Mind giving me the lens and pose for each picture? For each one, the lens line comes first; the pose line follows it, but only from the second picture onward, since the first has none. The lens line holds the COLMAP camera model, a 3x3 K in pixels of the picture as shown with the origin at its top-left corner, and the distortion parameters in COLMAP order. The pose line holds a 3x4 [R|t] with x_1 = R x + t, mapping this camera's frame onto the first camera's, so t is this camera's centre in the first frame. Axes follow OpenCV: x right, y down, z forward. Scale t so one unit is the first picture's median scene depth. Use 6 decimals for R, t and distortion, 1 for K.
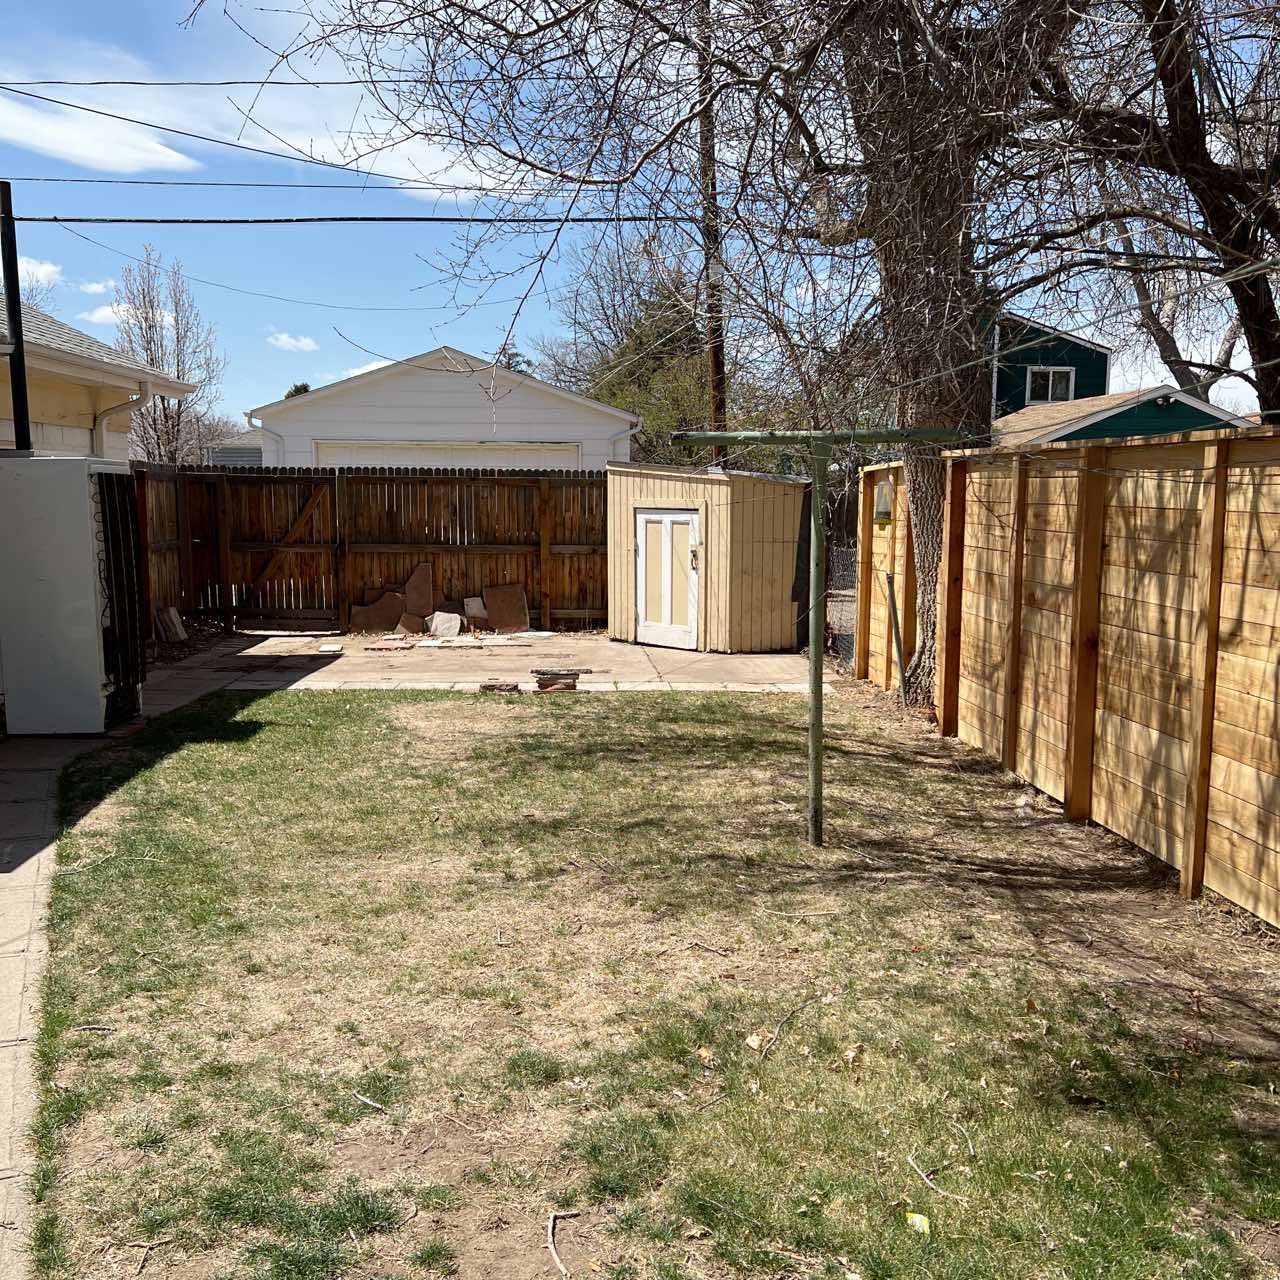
lens RADIAL K [[1297.2, 0, 630.9], [0, 1297.2, 642.9], [0, 0, 1]] dist [0.025959, 0.000000]
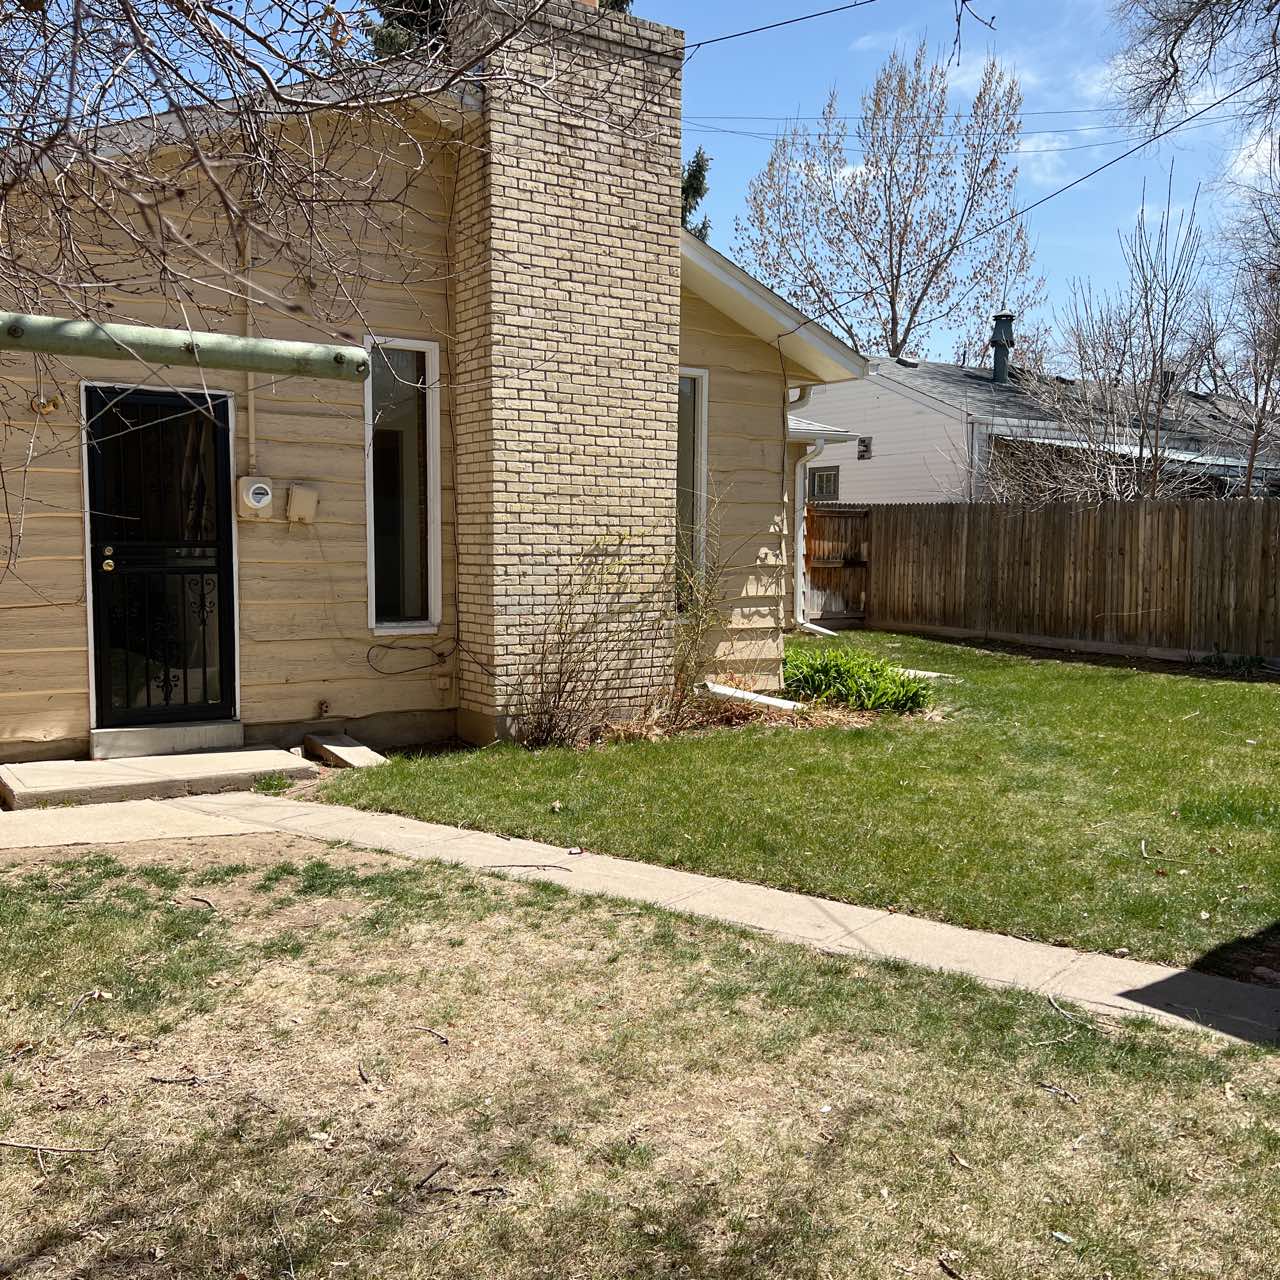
lens RADIAL K [[1297.2, 0, 640.2], [0, 1297.2, 640.9], [0, 0, 1]] dist [0.025959, 0.000000]
pose [[-0.872588, 0.037457, -0.487019, 0.212991], [-0.057413, 0.982279, 0.178414, -0.211077], [0.485072, 0.183643, -0.854974, 1.957191]]
